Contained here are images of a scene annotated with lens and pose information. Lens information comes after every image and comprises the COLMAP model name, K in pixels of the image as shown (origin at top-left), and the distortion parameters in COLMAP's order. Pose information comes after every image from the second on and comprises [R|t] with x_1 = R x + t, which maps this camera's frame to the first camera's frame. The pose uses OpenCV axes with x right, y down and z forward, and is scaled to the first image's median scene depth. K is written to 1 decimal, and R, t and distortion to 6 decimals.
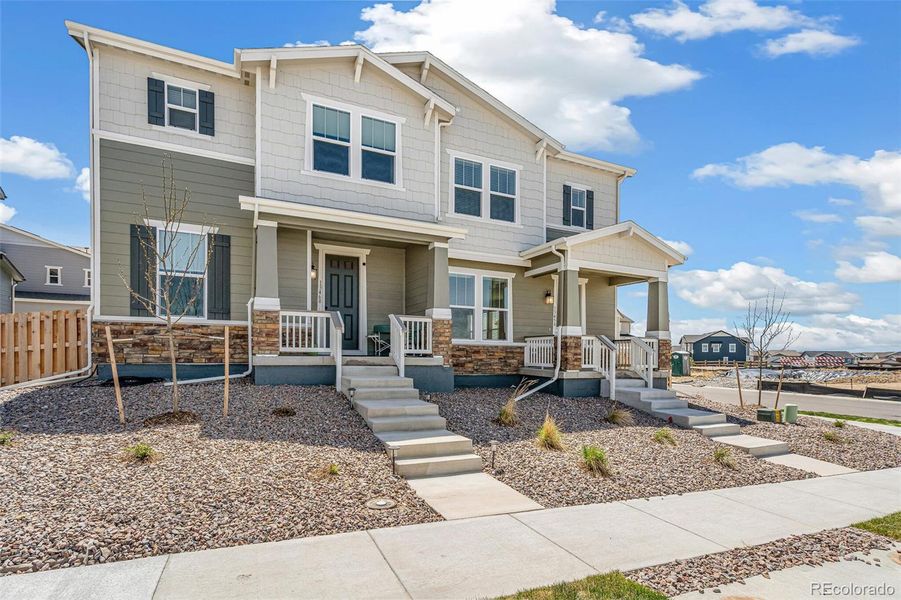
lens RADIAL K [[444.4, 0, 427.5], [0, 444.4, 359.7], [0, 0, 1]] dist [0.003707, 0.001055]
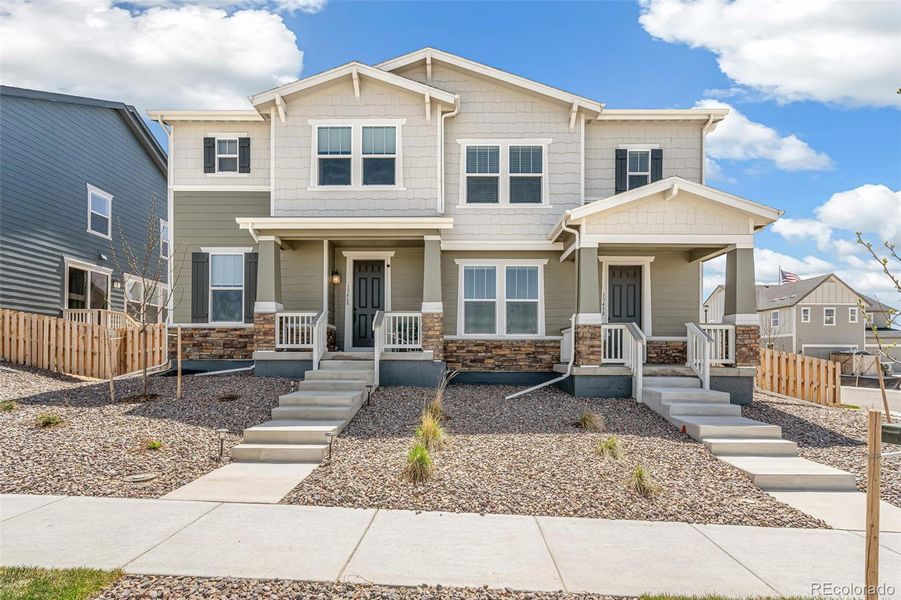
lens RADIAL K [[422.9, 0, 442.4], [0, 422.9, 359.8], [0, 0, 1]] dist [0.005218, 0.000433]
pose [[0.905114, -0.008091, -0.425091, 0.438746], [0.003868, 0.999934, -0.010797, 0.021568], [0.425151, 0.008128, 0.905086, 0.160946]]
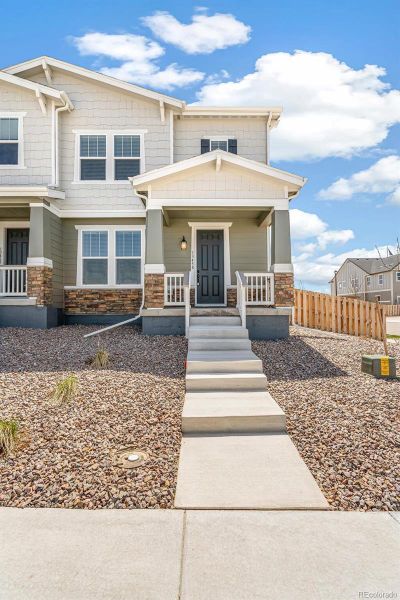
lens RADIAL K [[269.4, 0, 196.3], [0, 269.4, 305.5], [0, 0, 1]] dist [-0.001381, 0.000419]
pose [[0.915155, -0.024178, -0.402376, 0.695789], [0.015351, 0.999566, -0.025148, 0.037148], [0.402809, 0.016837, 0.915129, 0.504111]]
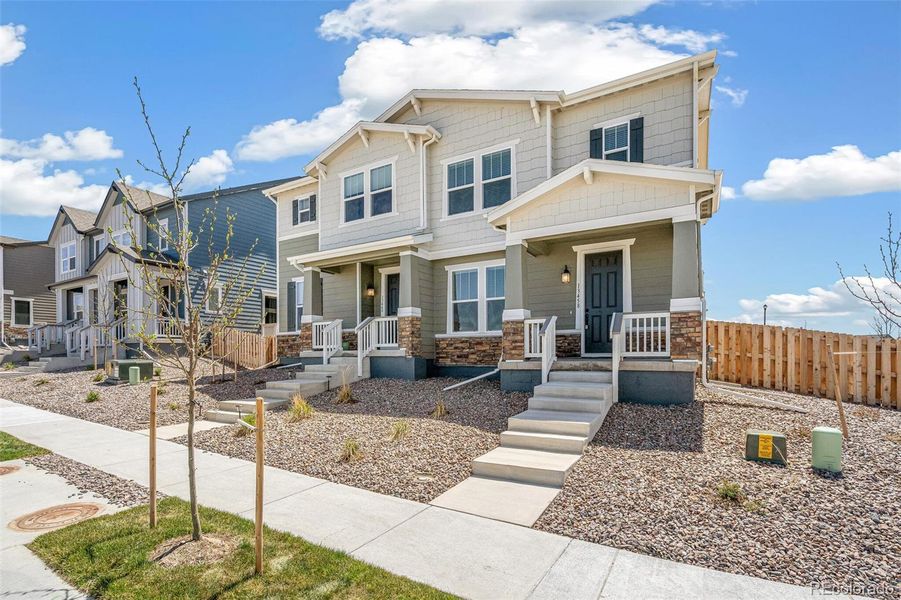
lens RADIAL K [[424.5, 0, 447.7], [0, 424.5, 357.6], [0, 0, 1]] dist [-0.002237, -0.000025]
pose [[0.579873, -0.012845, -0.814606, 0.980383], [0.010097, 0.999912, -0.008579, 0.026207], [0.814644, -0.003251, 0.579952, 0.434379]]
